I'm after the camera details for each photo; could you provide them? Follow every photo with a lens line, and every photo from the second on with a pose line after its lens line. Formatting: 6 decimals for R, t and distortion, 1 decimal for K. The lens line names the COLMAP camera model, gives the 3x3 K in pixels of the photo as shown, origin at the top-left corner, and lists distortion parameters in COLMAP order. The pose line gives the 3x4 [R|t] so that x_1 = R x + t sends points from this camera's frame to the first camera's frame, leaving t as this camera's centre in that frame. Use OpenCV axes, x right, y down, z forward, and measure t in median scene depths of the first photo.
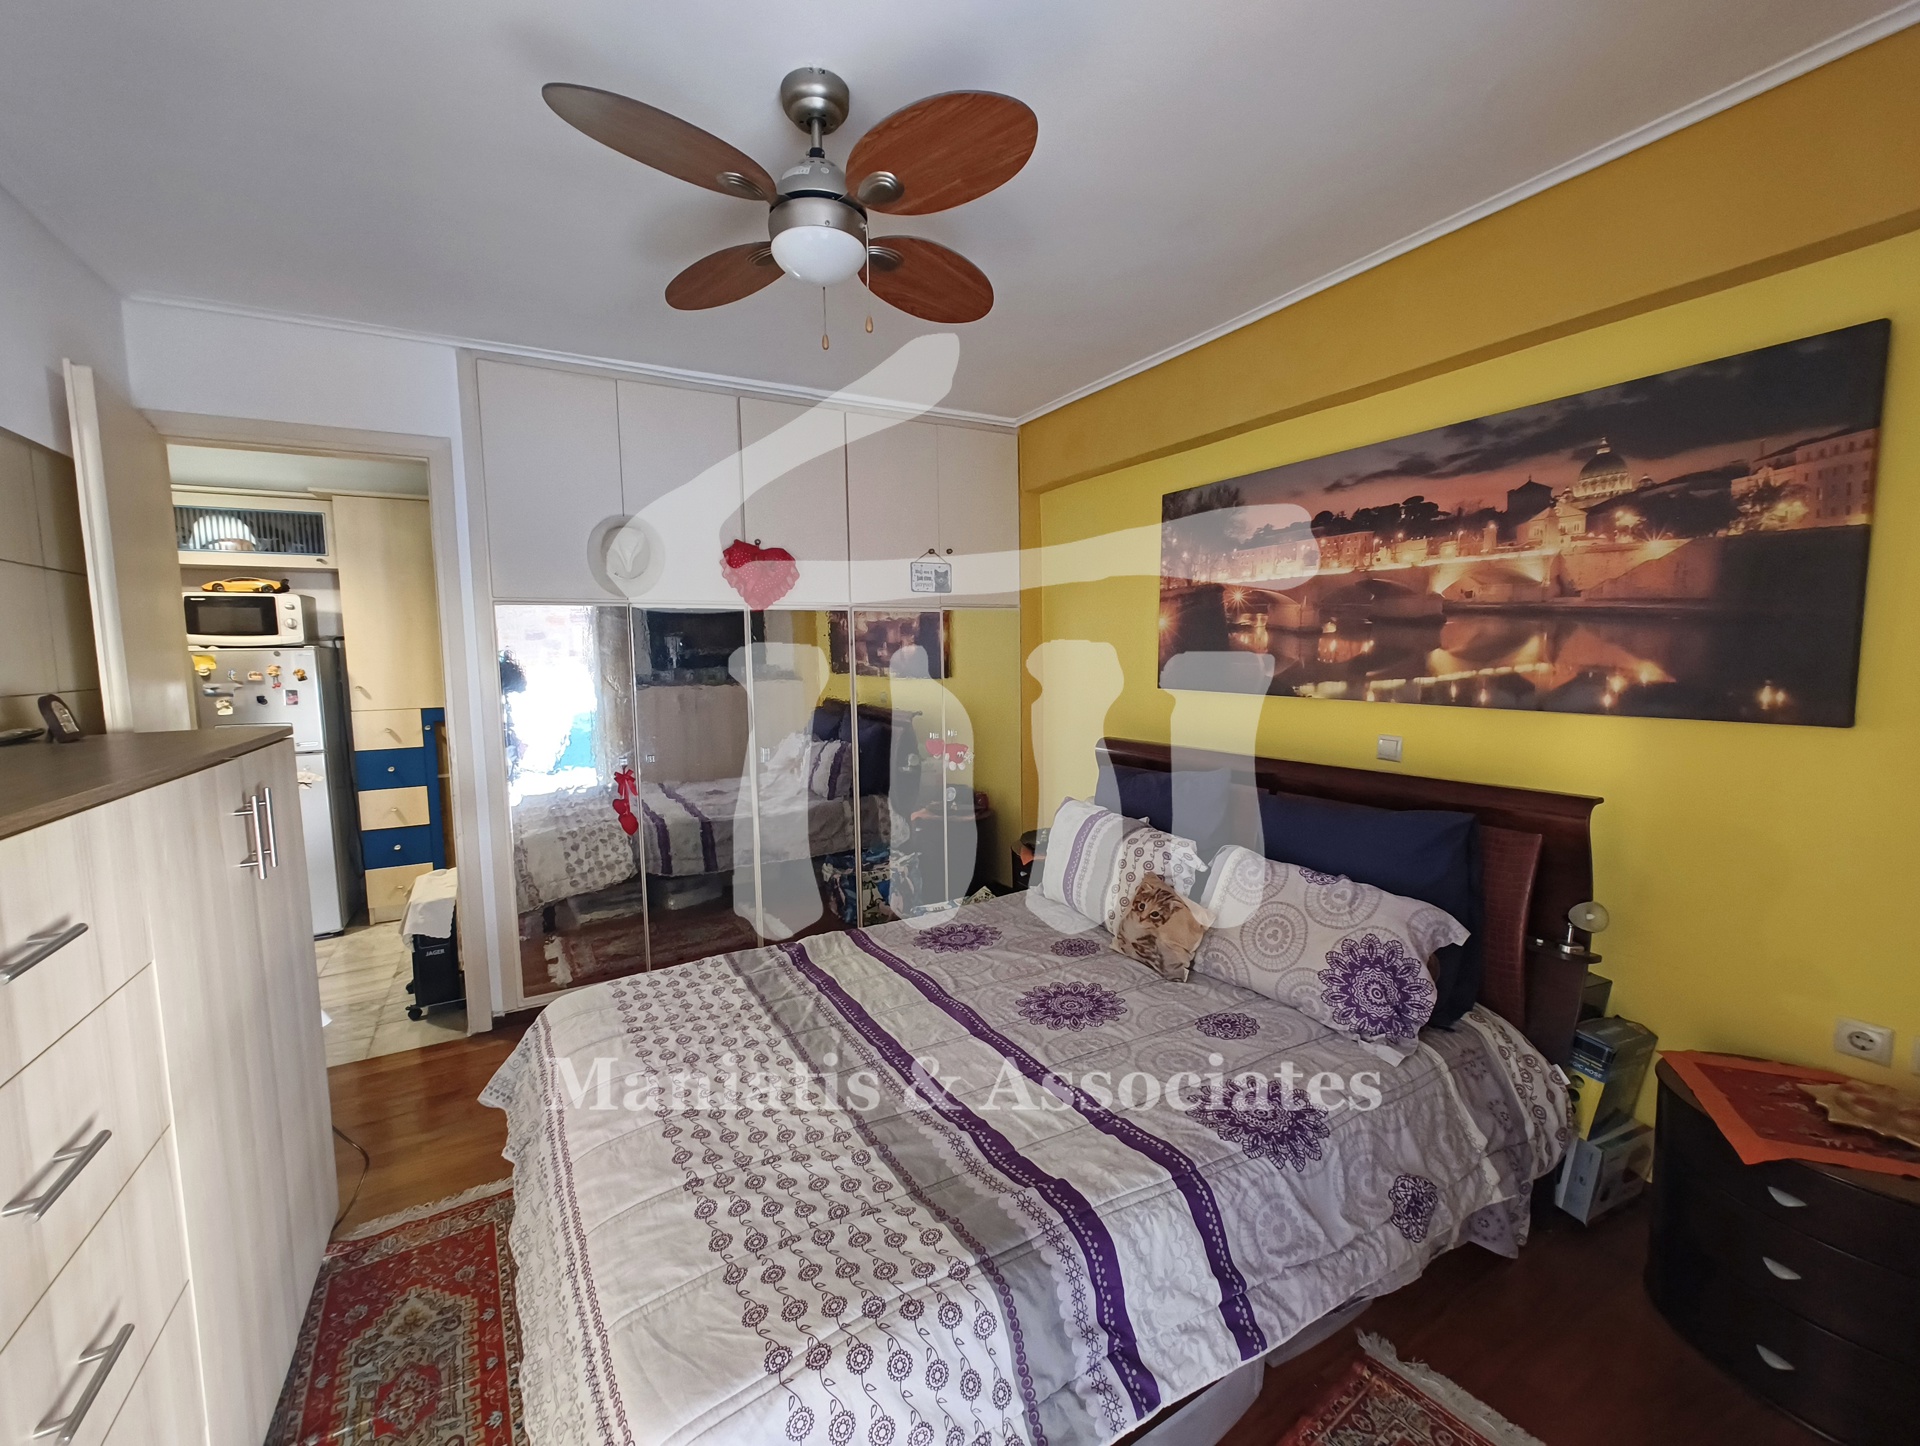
lens RADIAL K [[795.7, 0, 958.5], [0, 795.7, 722.4], [0, 0, 1]] dist [-0.002448, 0.000008]
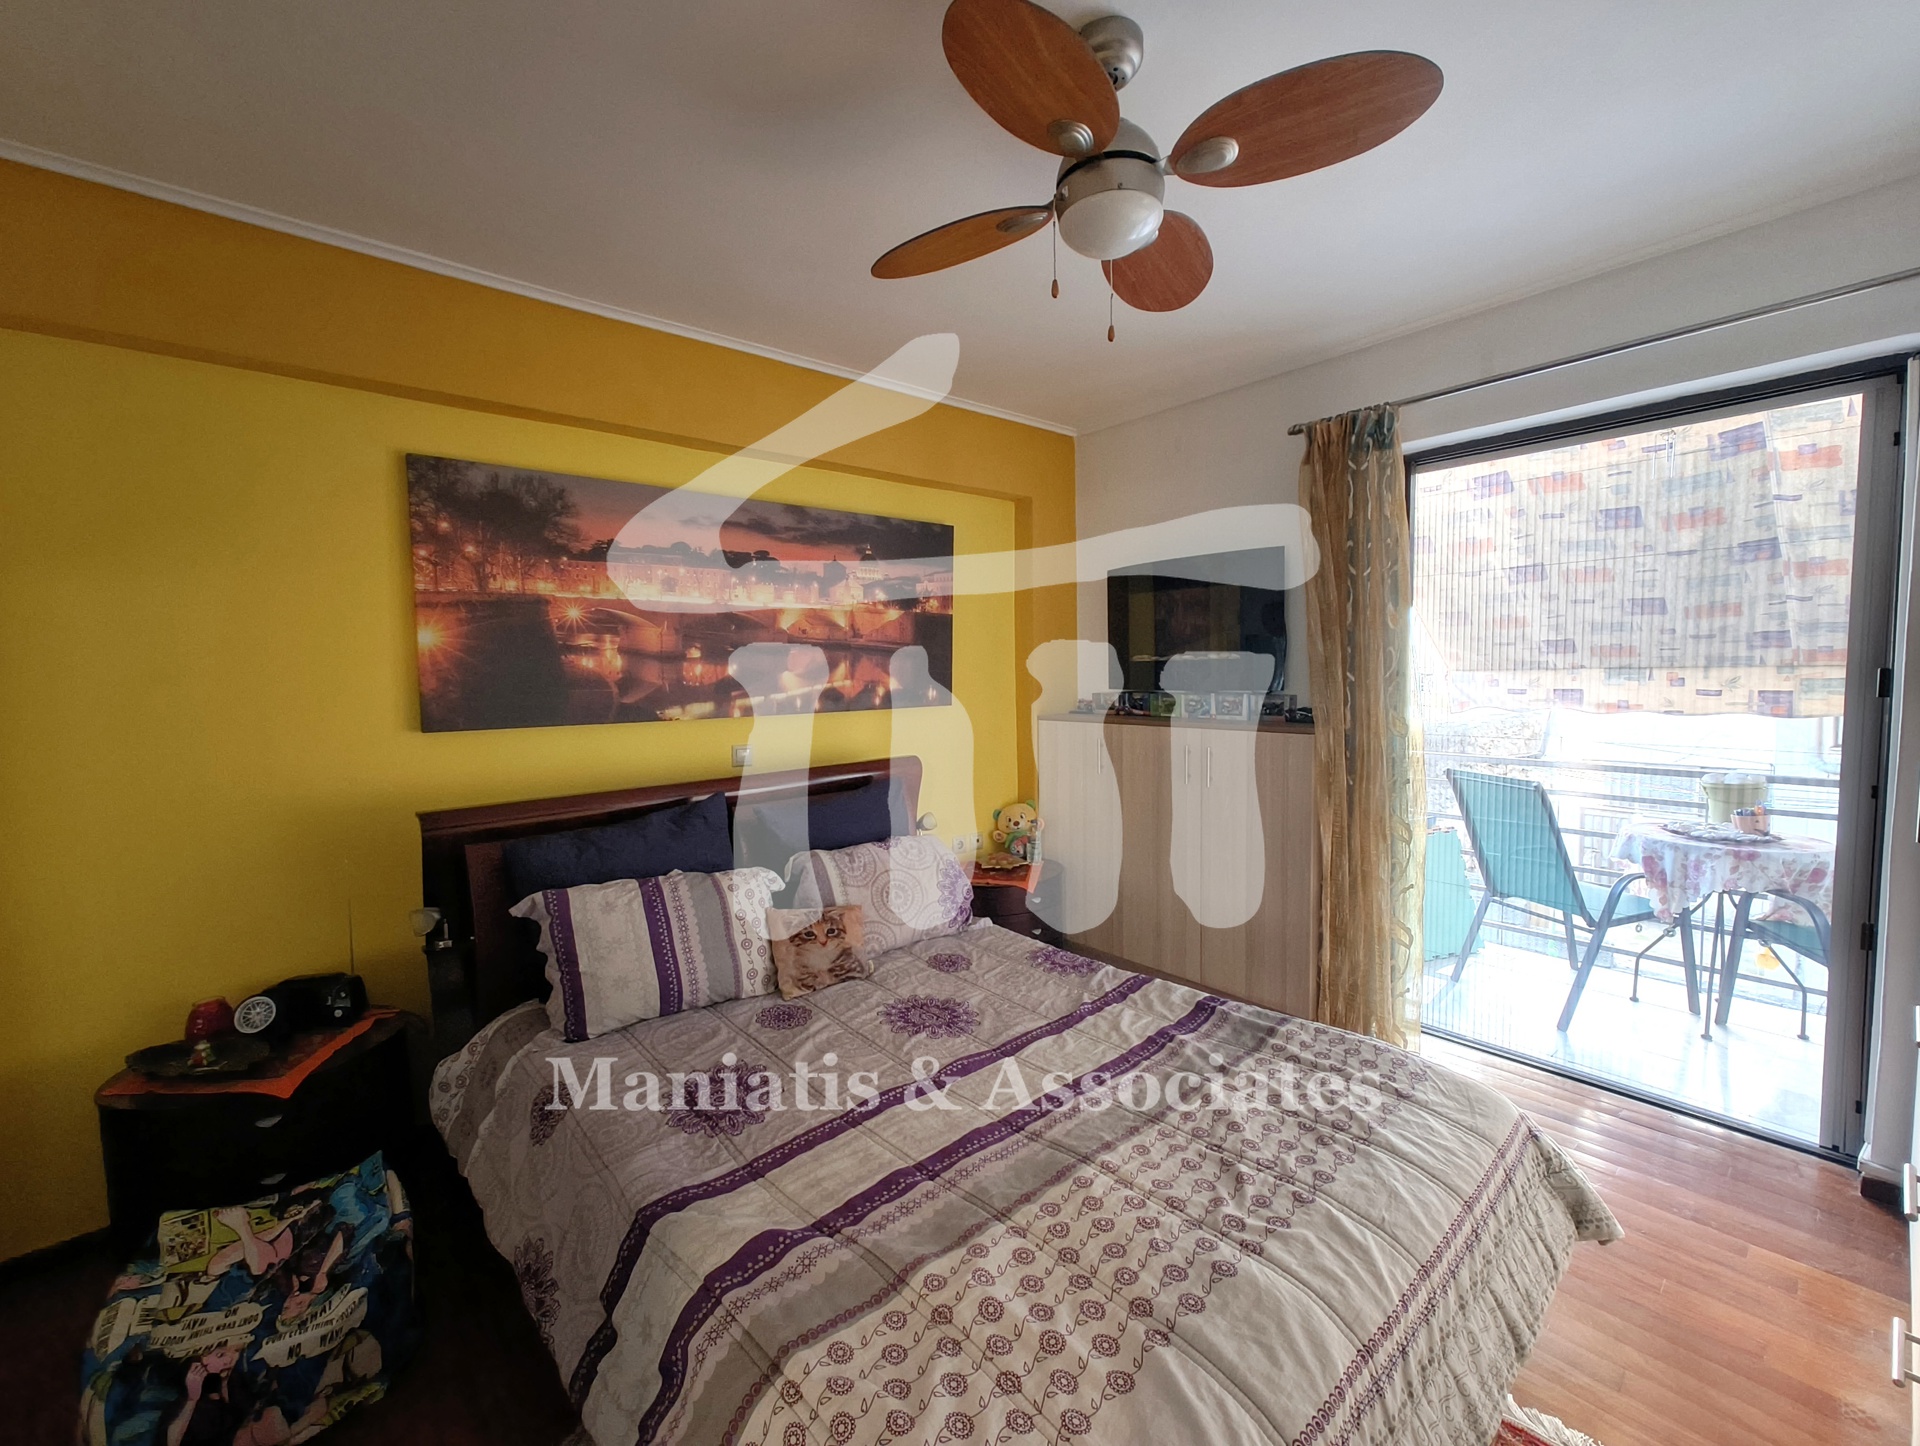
lens RADIAL K [[797.1, 0, 963.0], [0, 797.1, 723.8], [0, 0, 1]] dist [0.001275, 0.000316]
pose [[-0.192845, -0.050967, 0.979905, -0.738723], [0.111087, 0.991096, 0.073411, -0.071466], [-0.974921, 0.123011, -0.185466, 0.970295]]
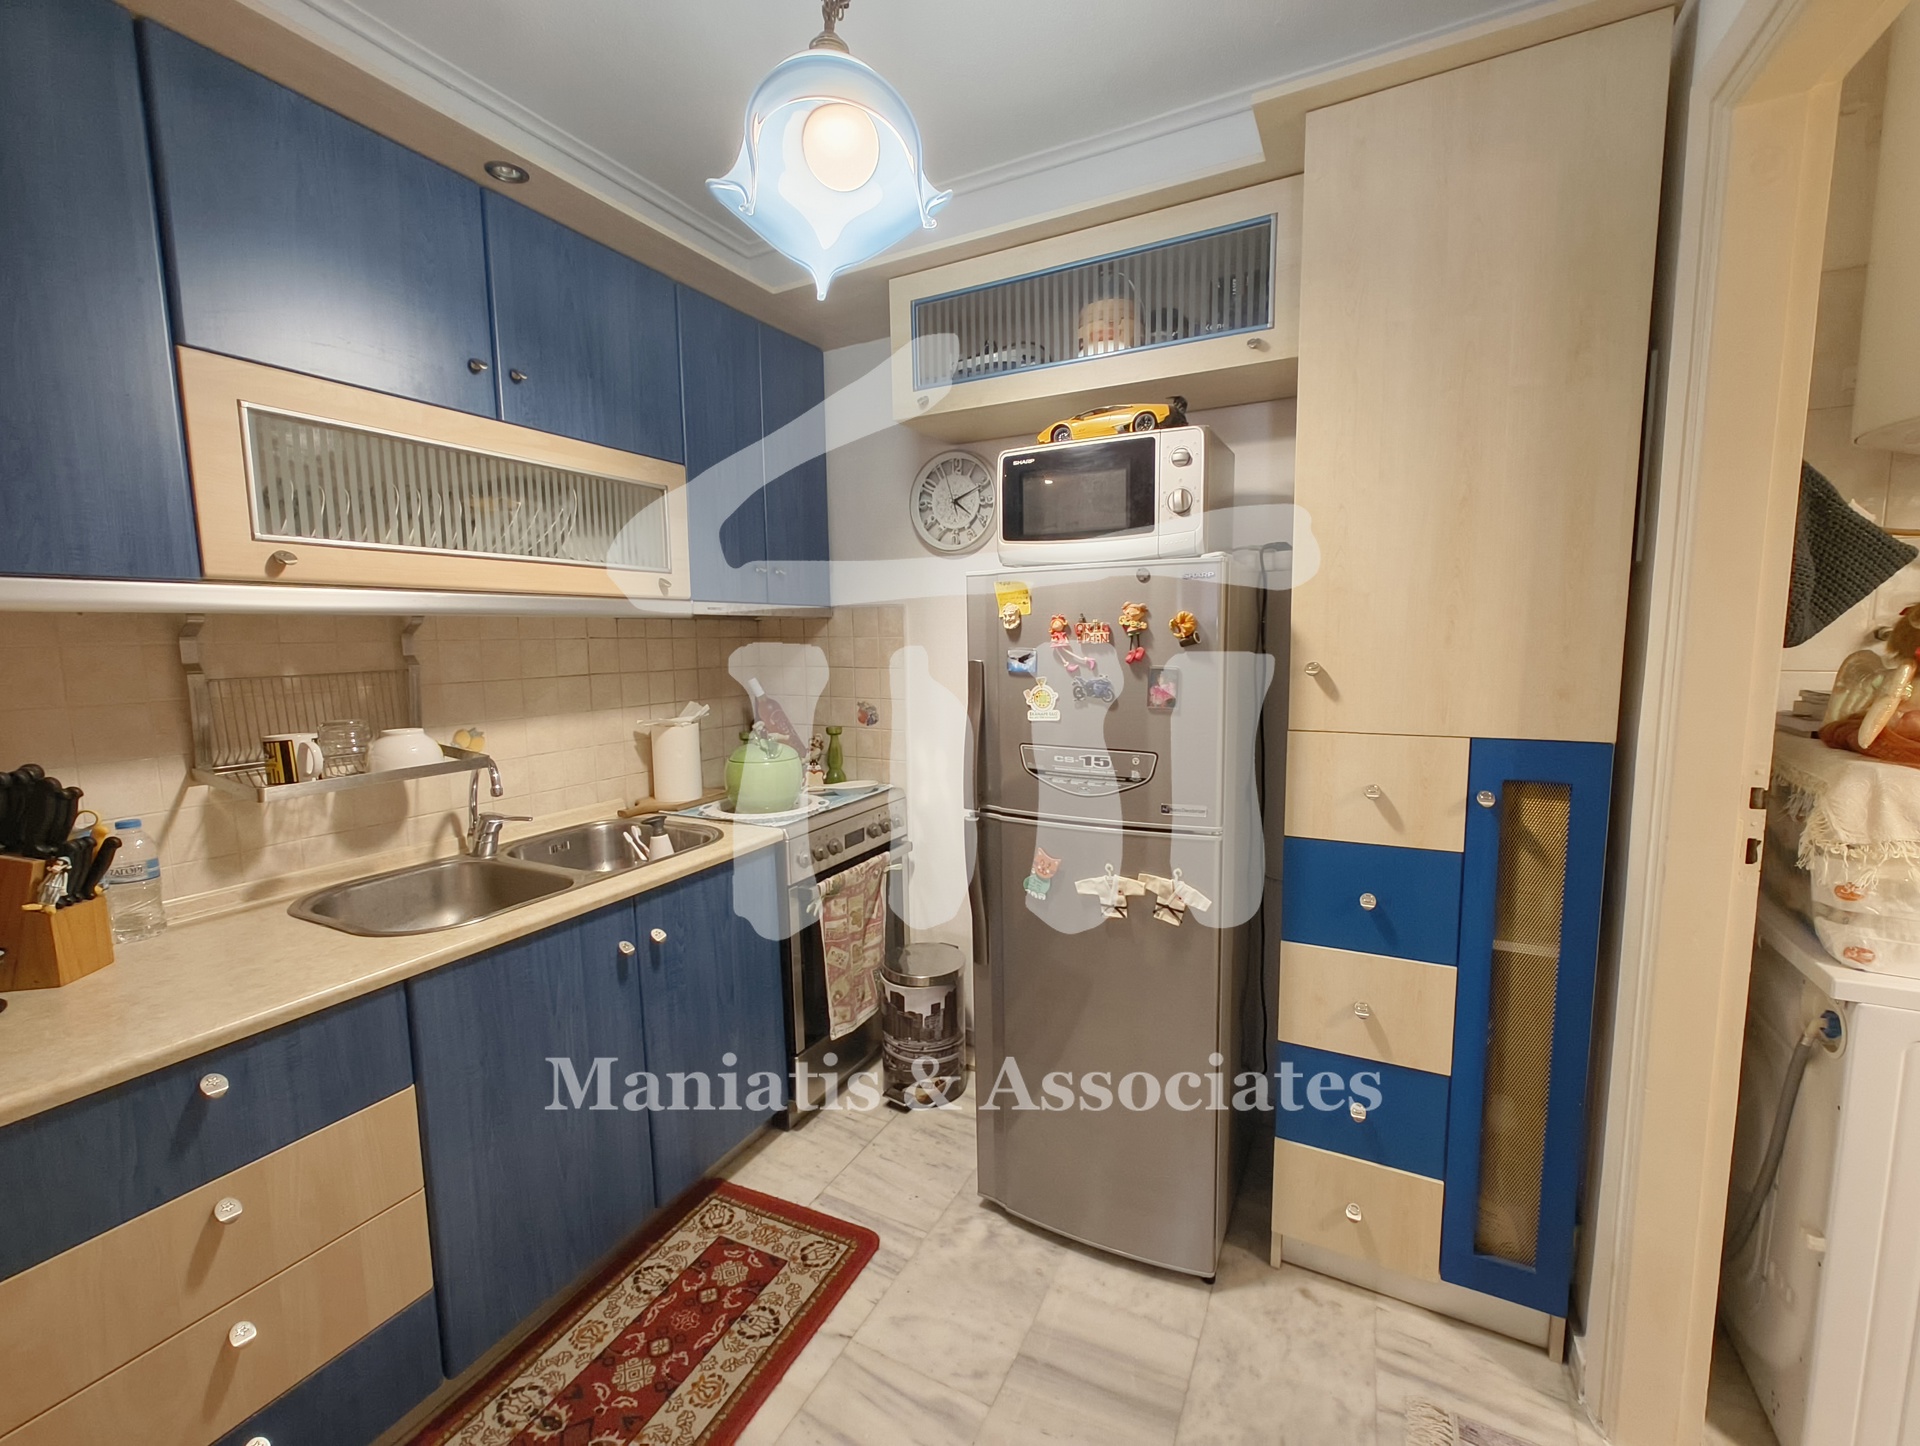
lens RADIAL K [[797.1, 0, 963.0], [0, 797.1, 723.8], [0, 0, 1]] dist [0.001275, 0.000316]
pose [[0.550364, 0.102369, -0.828625, -0.956256], [-0.070645, 0.994606, 0.075952, -0.061724], [0.831931, 0.016737, 0.554627, 1.181956]]
